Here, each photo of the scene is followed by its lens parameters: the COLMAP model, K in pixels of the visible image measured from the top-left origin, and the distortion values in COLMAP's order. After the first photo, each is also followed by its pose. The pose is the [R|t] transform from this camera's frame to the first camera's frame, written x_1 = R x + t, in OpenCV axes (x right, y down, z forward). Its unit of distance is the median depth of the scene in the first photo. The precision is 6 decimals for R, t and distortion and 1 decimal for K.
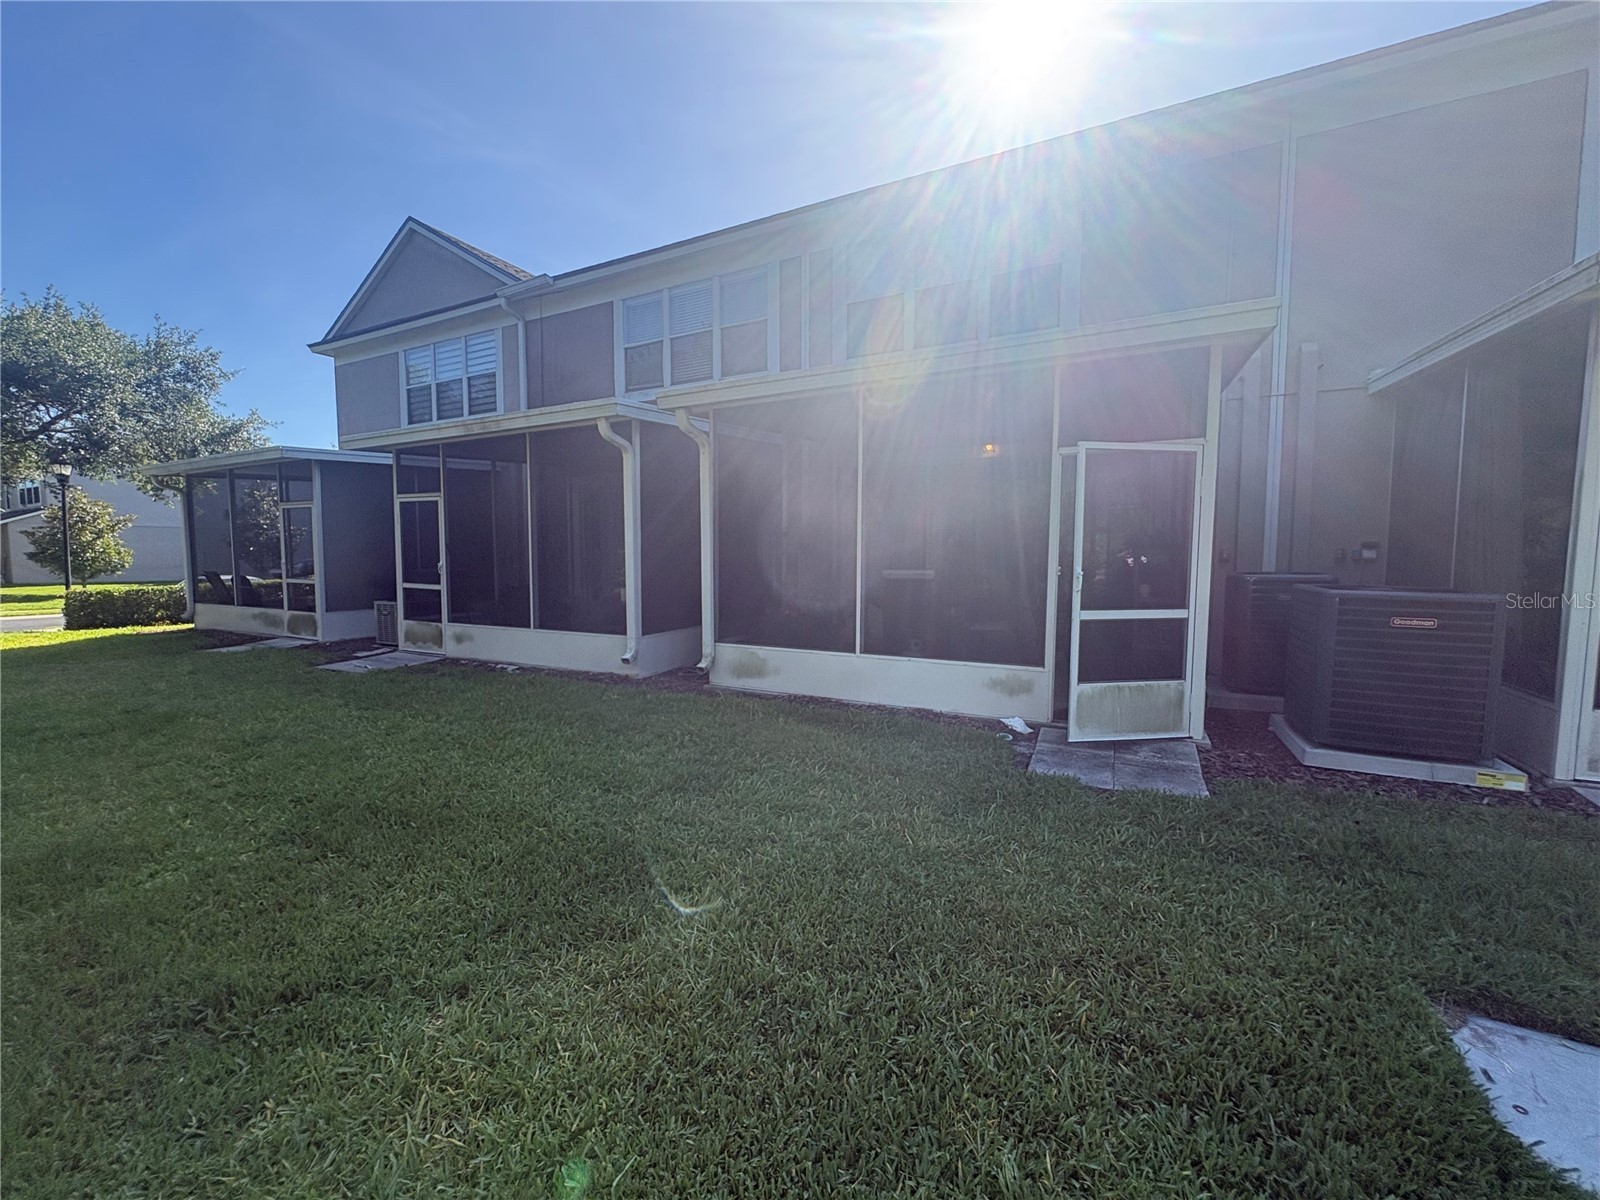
lens RADIAL K [[638.9, 0, 800.0], [0, 638.9, 600.0], [0, 0, 1]] dist [0.000363, 0.000054]
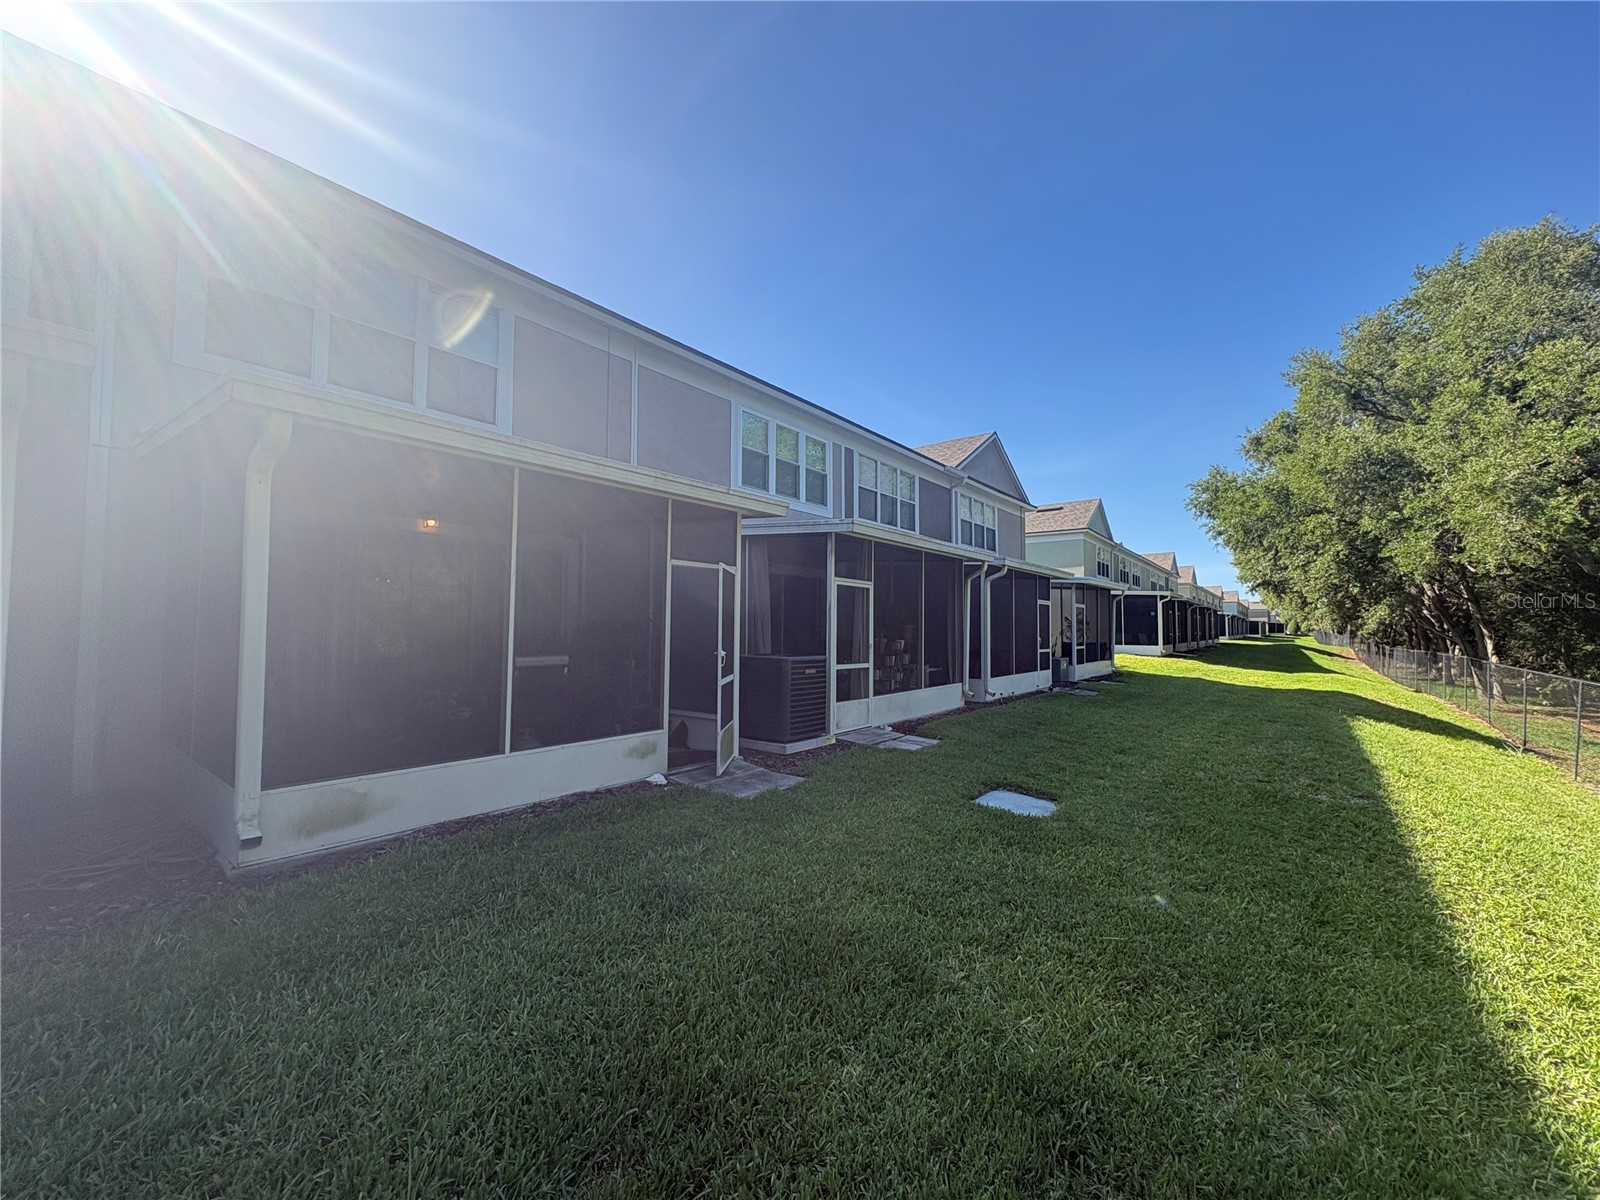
lens RADIAL K [[638.9, 0, 800.0], [0, 638.9, 600.0], [0, 0, 1]] dist [0.000363, 0.000054]
pose [[0.194646, 0.058202, 0.979145, -1.536229], [0.093152, 0.992629, -0.077522, -0.052636], [-0.976440, 0.106298, 0.187790, 0.821383]]
